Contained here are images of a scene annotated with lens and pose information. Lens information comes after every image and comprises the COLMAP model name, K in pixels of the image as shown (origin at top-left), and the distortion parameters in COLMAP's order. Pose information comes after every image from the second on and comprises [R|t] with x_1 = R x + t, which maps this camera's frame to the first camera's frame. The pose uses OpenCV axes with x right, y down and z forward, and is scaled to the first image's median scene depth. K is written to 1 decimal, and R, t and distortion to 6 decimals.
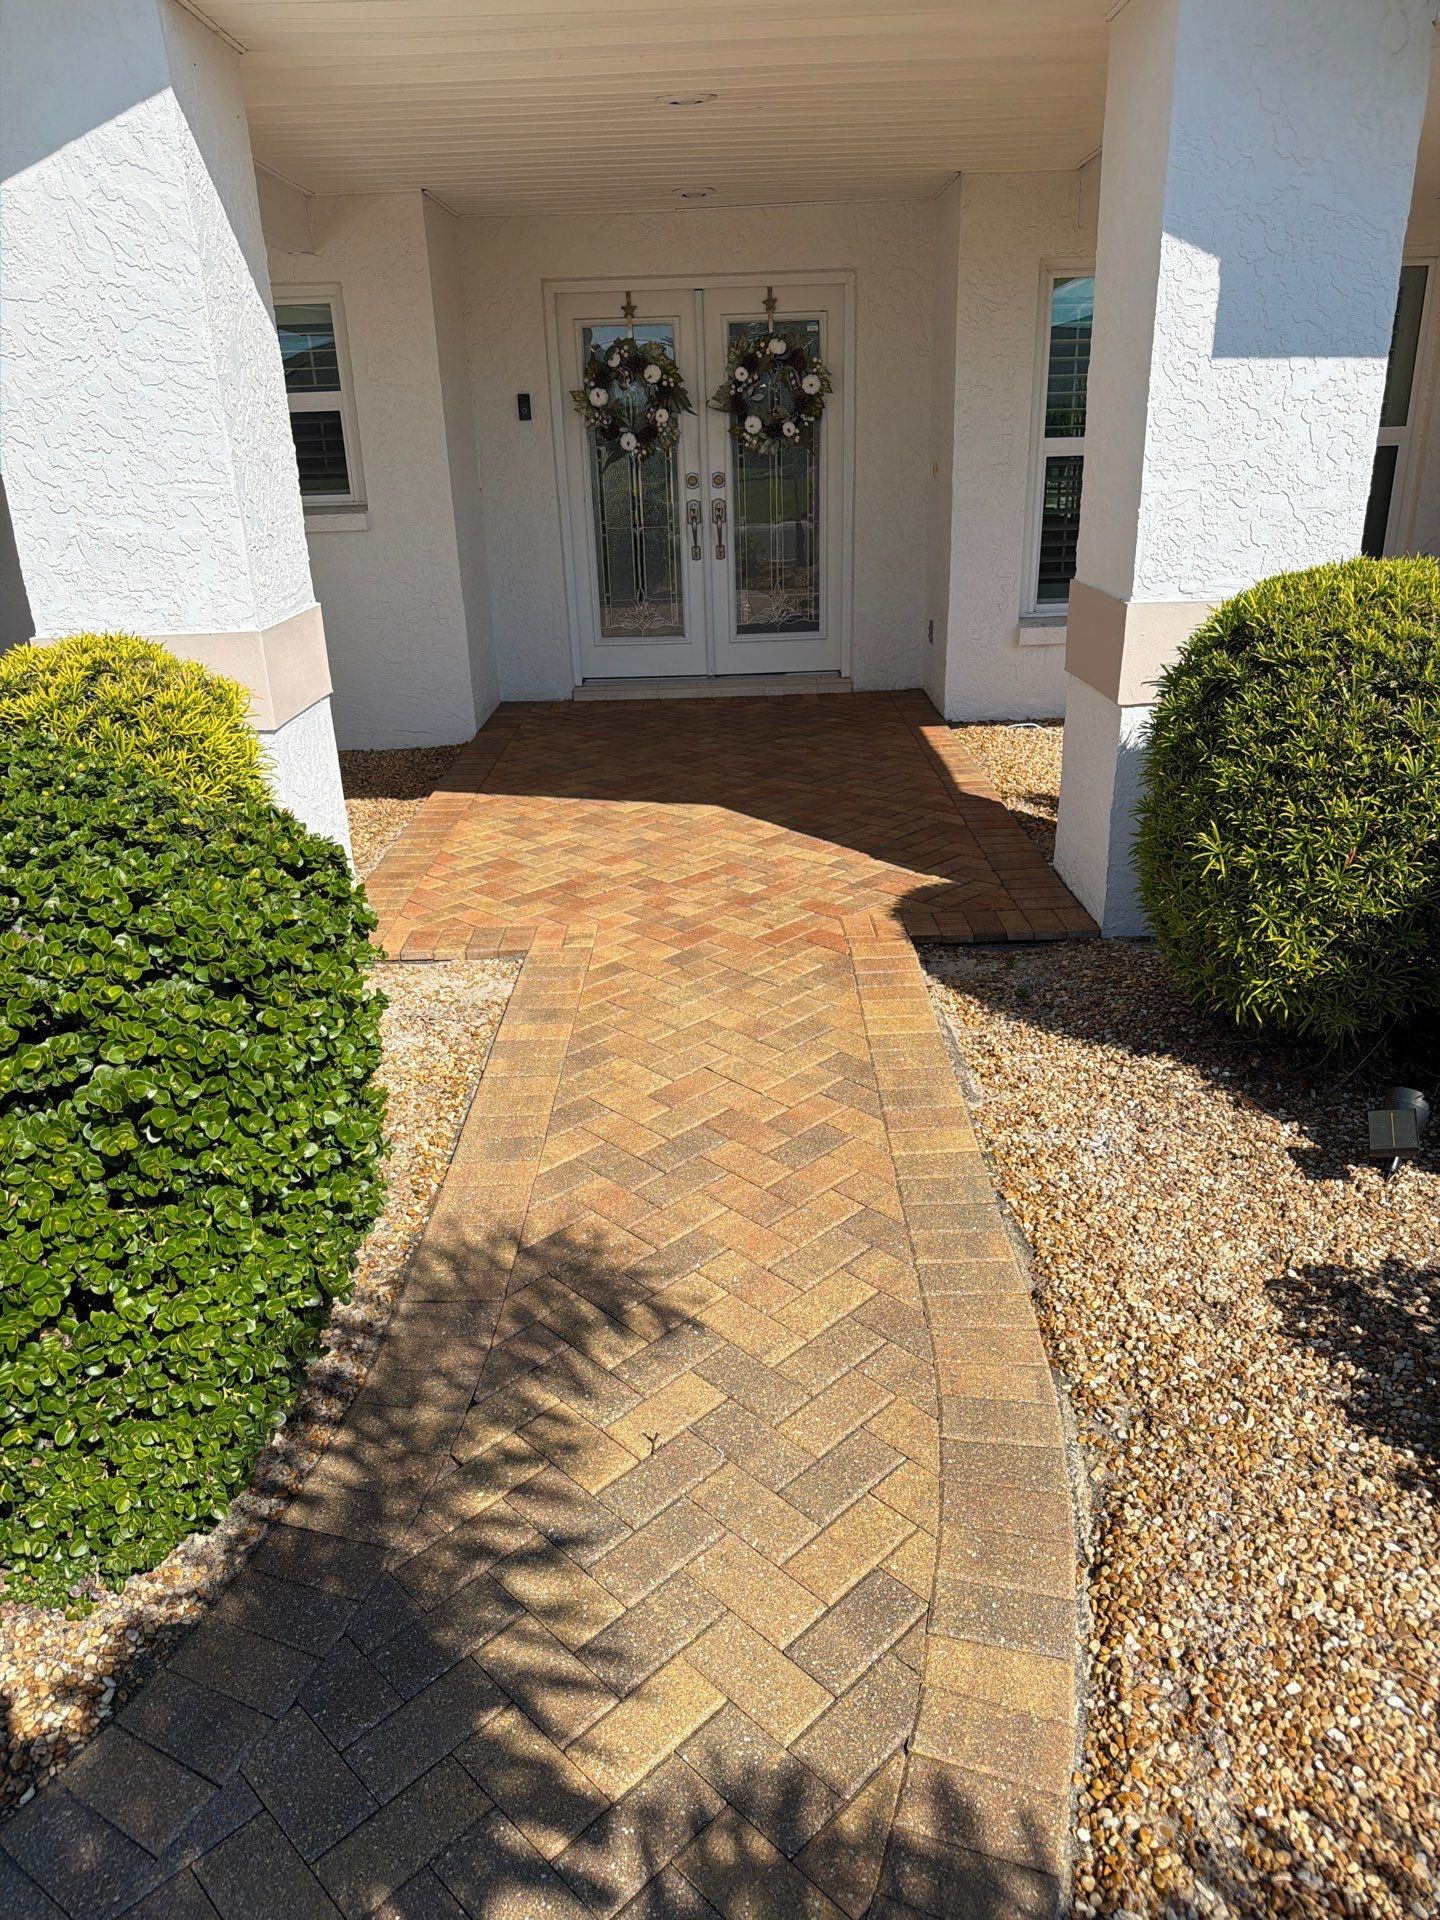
lens RADIAL K [[1320.1, 0, 703.9], [0, 1320.1, 954.4], [0, 0, 1]] dist [0.059081, -0.012651]
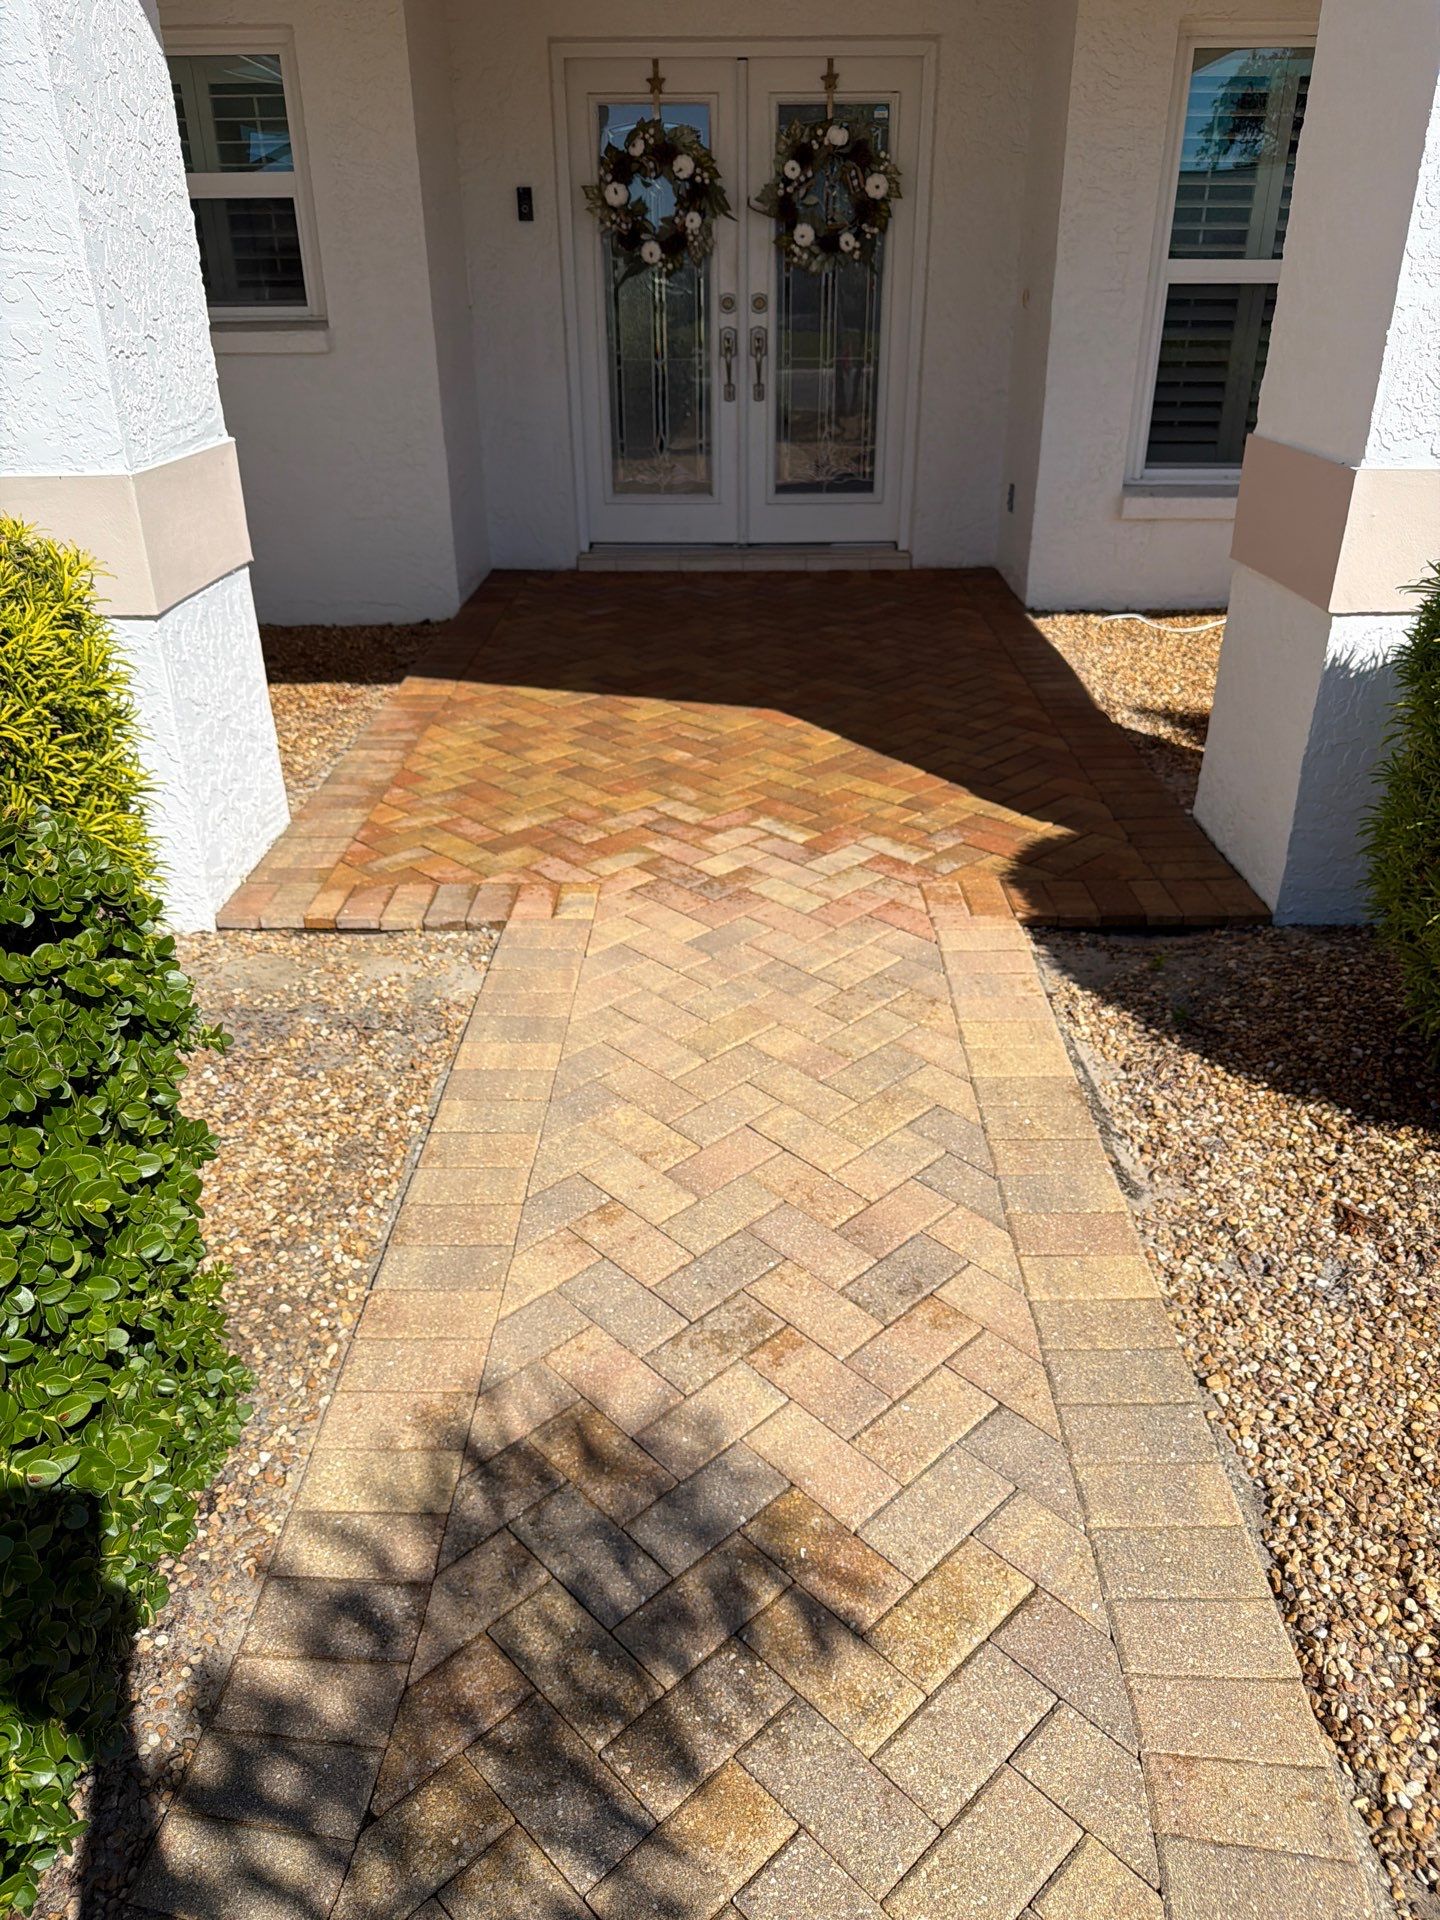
lens RADIAL K [[1360.3, 0, 718.2], [0, 1360.3, 954.5], [0, 0, 1]] dist [0.015925, -0.023864]
pose [[0.999641, 0.026229, 0.005544, -0.009207], [-0.026620, 0.995637, 0.089437, -0.031191], [-0.003174, -0.089552, 0.995977, 0.128917]]
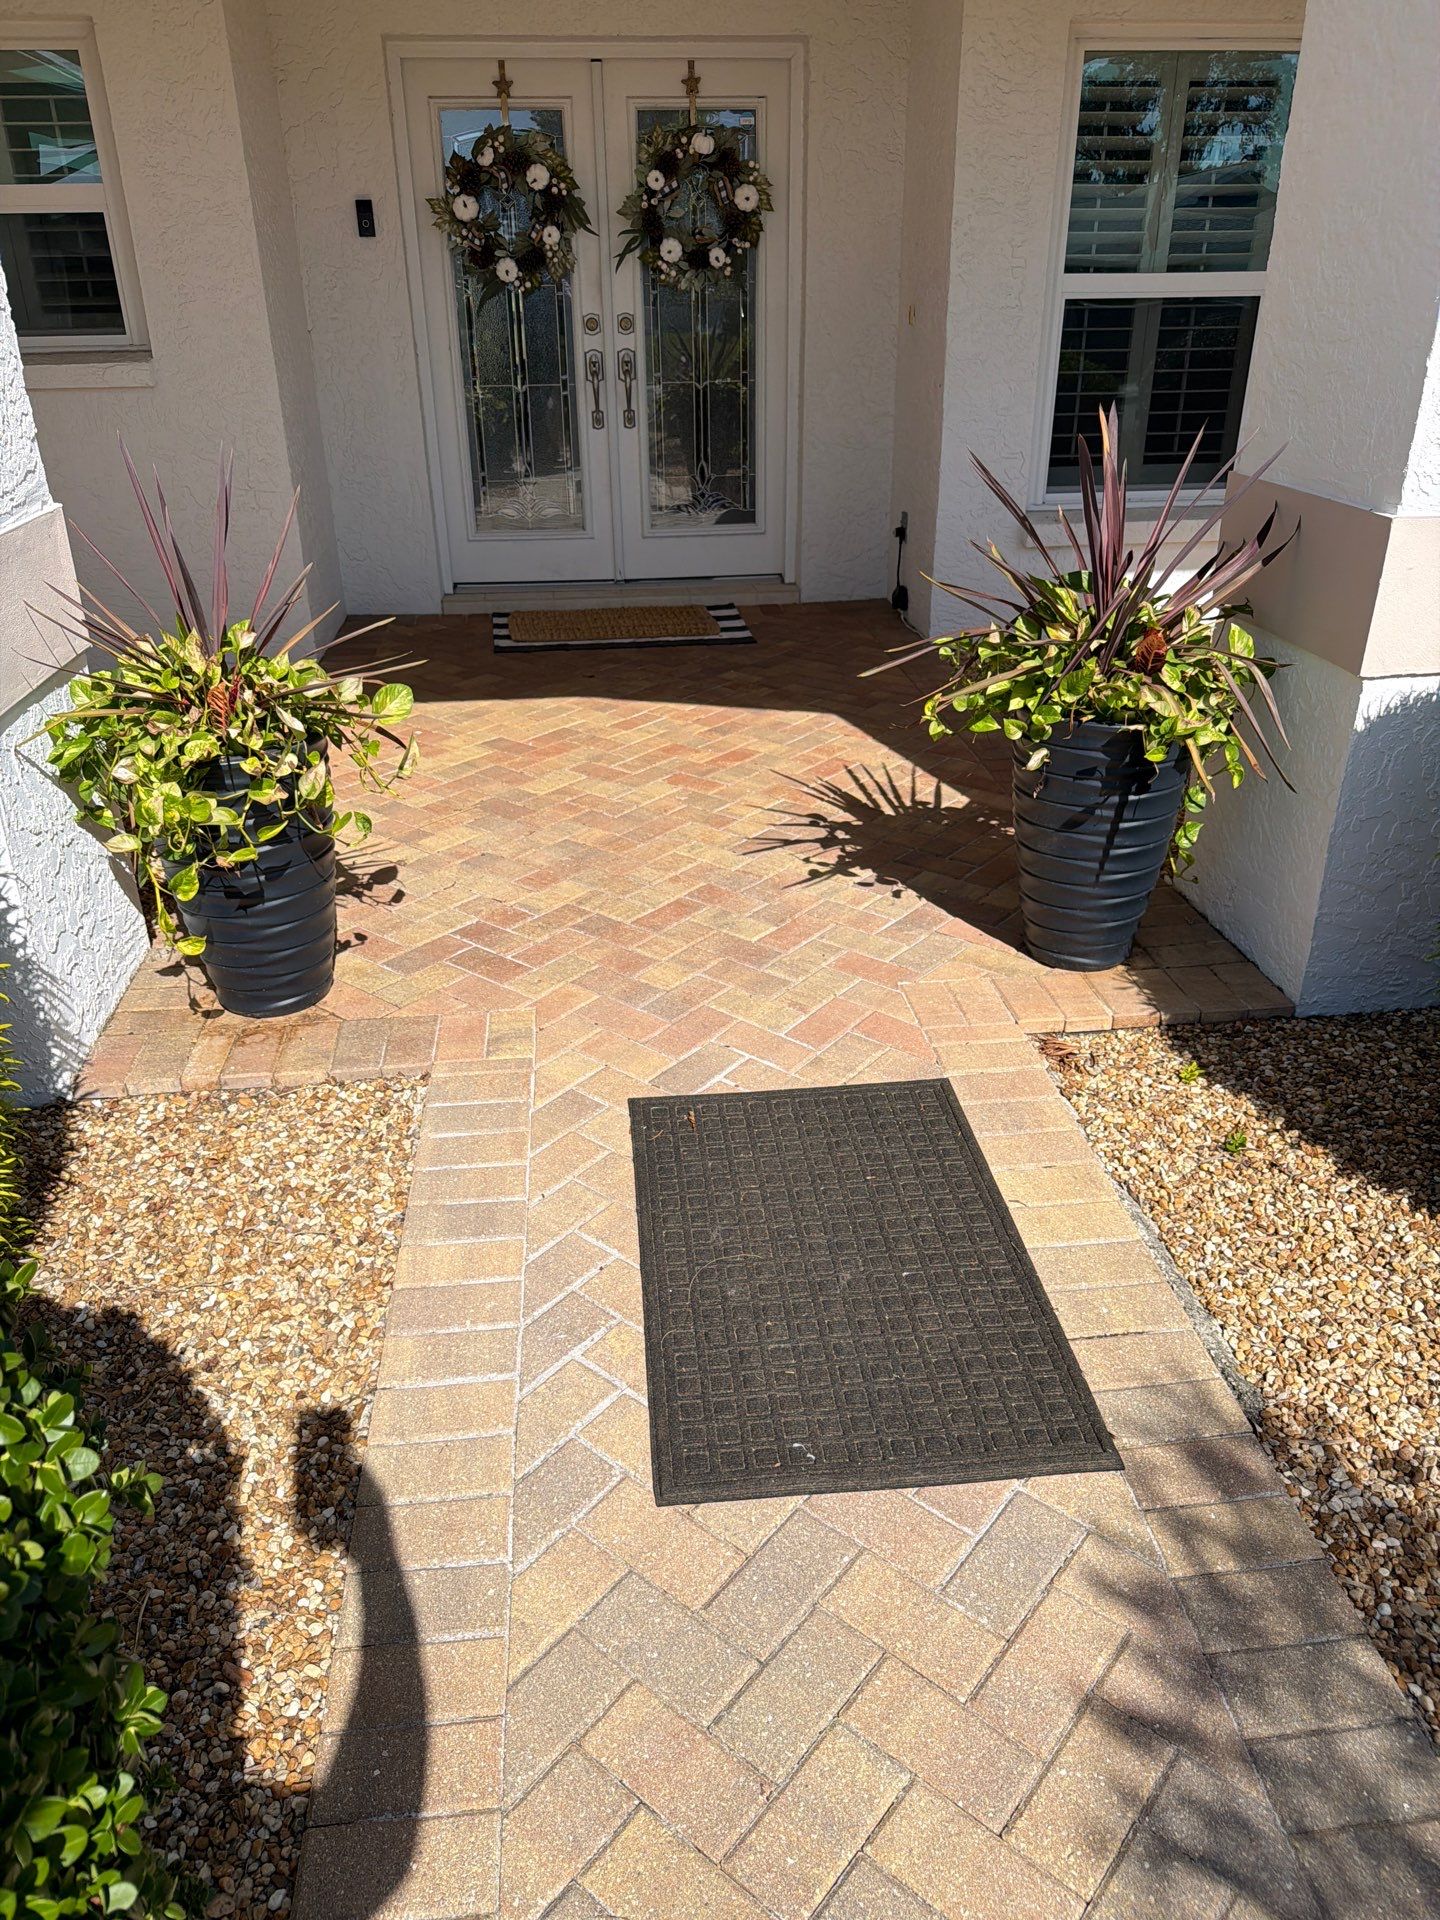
lens RADIAL K [[1360.3, 0, 716.6], [0, 1360.3, 968.6], [0, 0, 1]] dist [0.015925, -0.023864]
pose [[0.993614, -0.033327, 0.107800, -0.036566], [0.023610, 0.995645, 0.090183, -0.058883], [-0.110336, -0.087062, 0.990074, 0.192615]]
